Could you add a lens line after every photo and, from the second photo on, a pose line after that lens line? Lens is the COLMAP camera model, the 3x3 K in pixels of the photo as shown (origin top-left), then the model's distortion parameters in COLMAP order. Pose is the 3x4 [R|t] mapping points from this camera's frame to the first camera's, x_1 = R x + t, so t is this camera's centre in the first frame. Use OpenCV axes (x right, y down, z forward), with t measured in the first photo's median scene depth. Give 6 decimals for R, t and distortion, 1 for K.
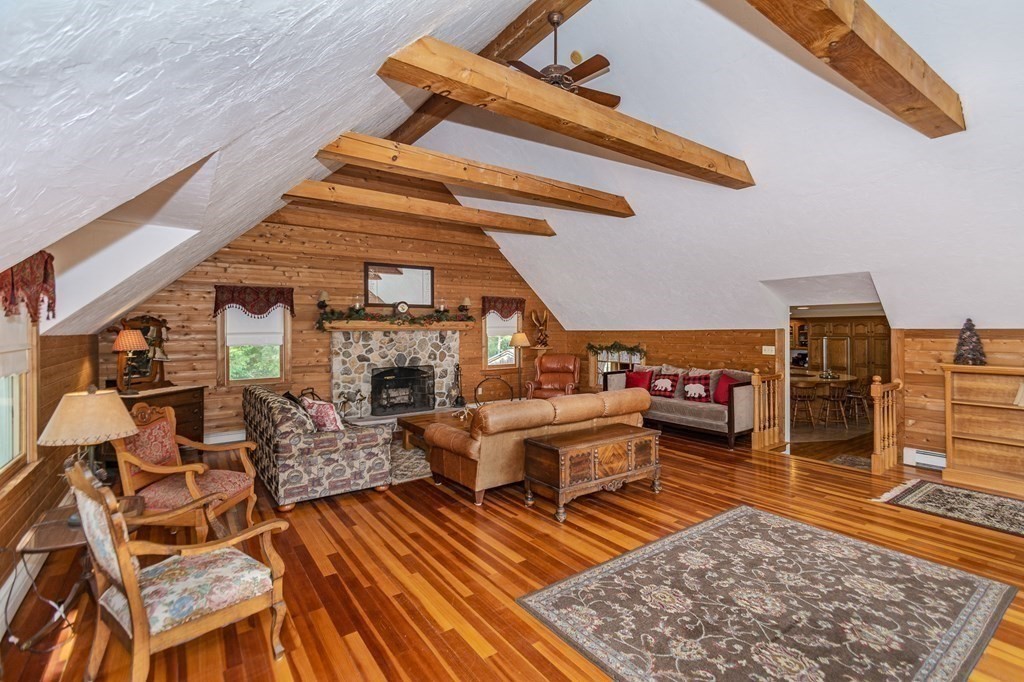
lens RADIAL K [[468.2, 0, 512.5], [0, 468.2, 332.2], [0, 0, 1]] dist [-0.013311, 0.000453]
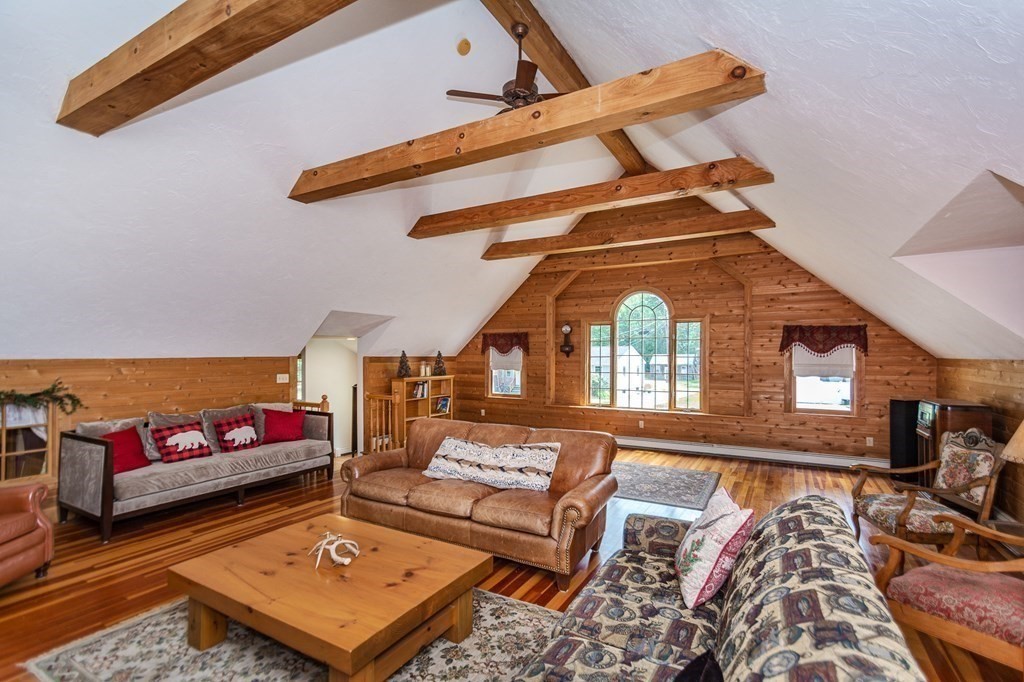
lens RADIAL K [[468.2, 0, 507.5], [0, 468.2, 347.2], [0, 0, 1]] dist [-0.013311, 0.000453]
pose [[-0.403863, 0.023932, 0.914506, -0.493233], [0.011651, 0.999711, -0.021017, -0.000984], [-0.914745, 0.002167, -0.404025, 0.901758]]
